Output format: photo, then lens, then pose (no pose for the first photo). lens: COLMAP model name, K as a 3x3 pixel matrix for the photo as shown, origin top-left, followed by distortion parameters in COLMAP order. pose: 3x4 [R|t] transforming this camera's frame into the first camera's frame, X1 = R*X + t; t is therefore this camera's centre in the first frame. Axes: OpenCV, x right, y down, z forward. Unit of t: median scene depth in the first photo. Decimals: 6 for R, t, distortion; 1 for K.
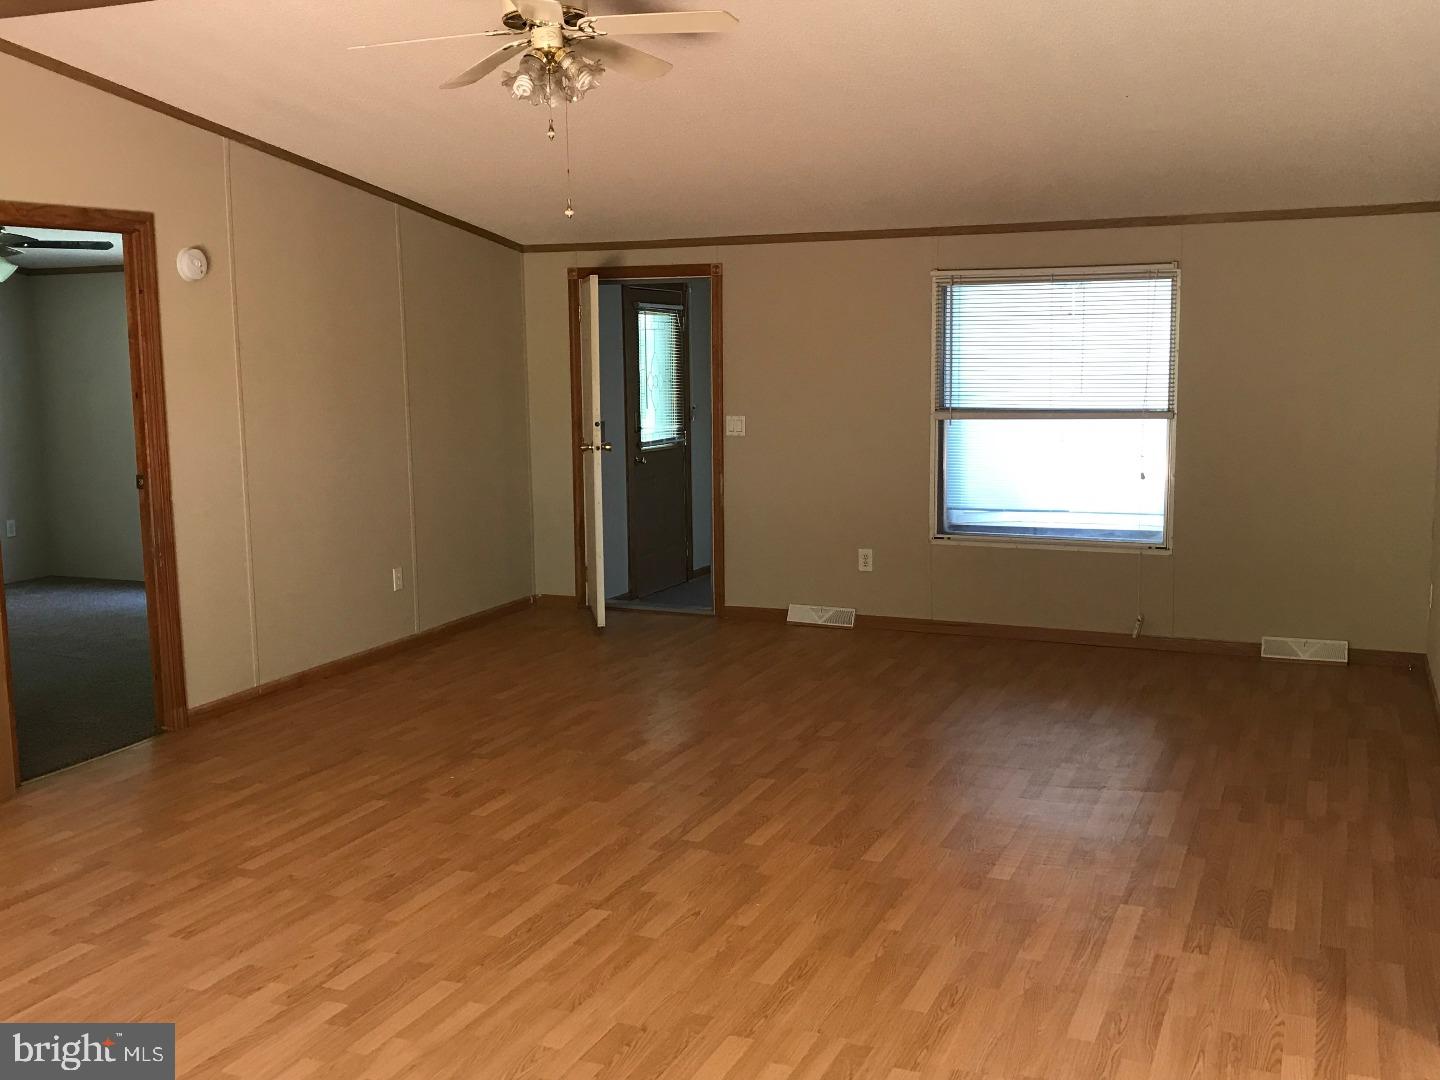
lens RADIAL K [[1449.8, 0, 720.0], [0, 1449.8, 540.5], [0, 0, 1]] dist [0.008393, 0.000000]
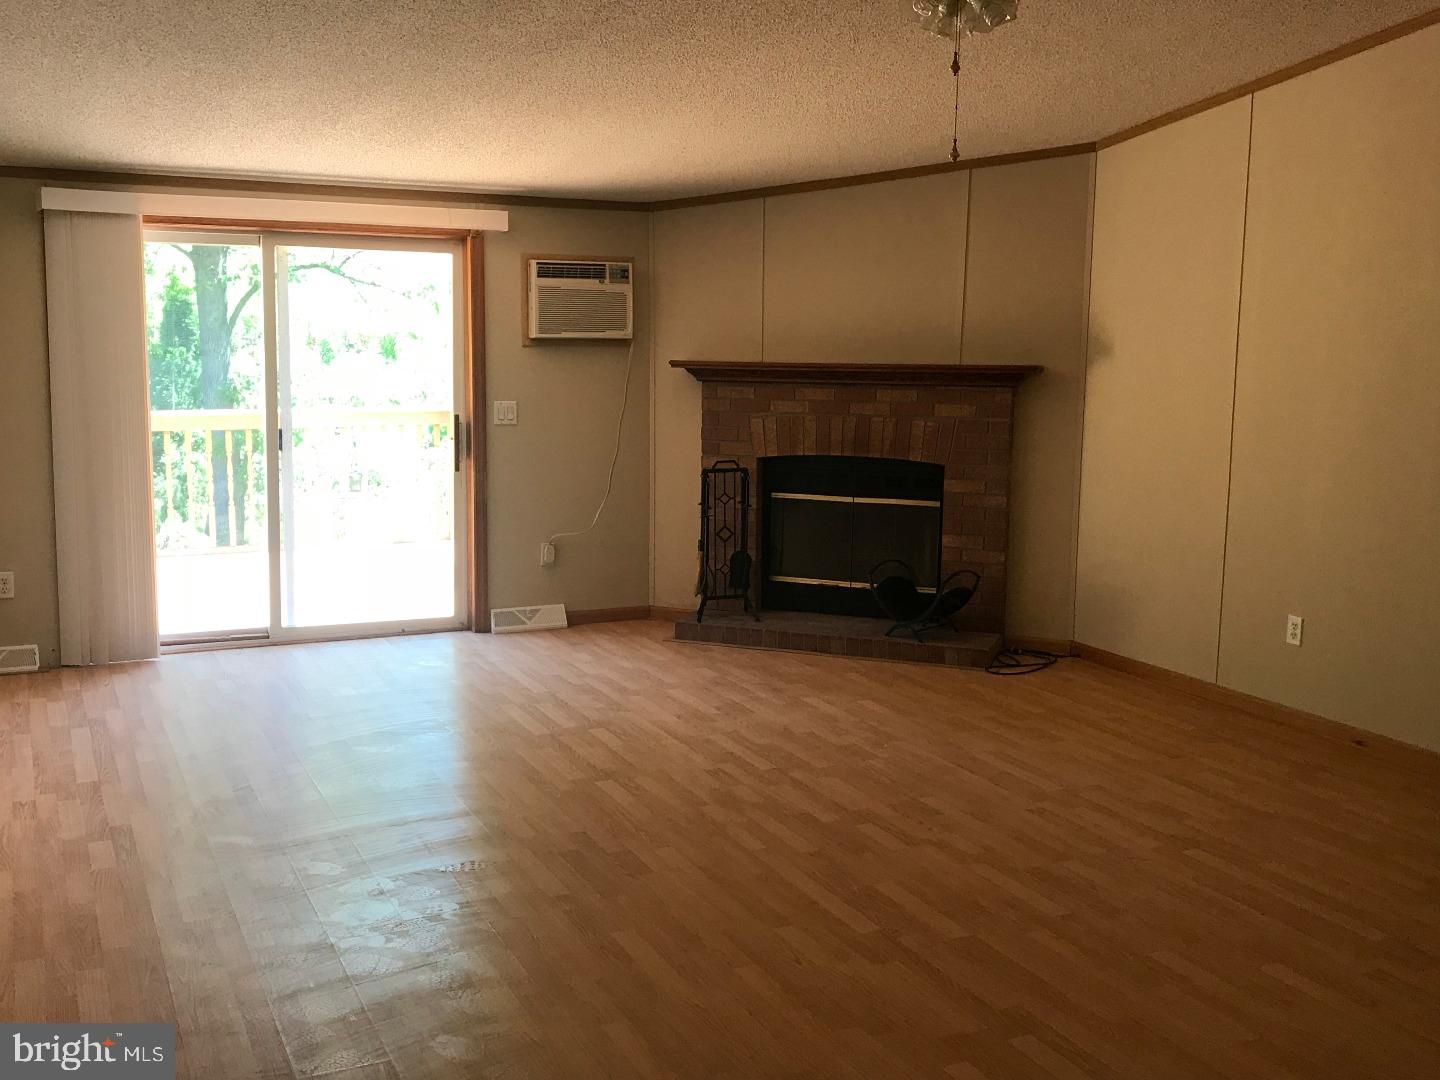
lens RADIAL K [[1449.8, 0, 719.8], [0, 1449.8, 539.0], [0, 0, 1]] dist [0.008393, 0.000000]
pose [[-0.667184, 0.118587, -0.735393, 0.630557], [-0.097382, 0.964888, 0.243944, -0.201315], [0.738500, 0.234369, -0.632209, 1.450337]]
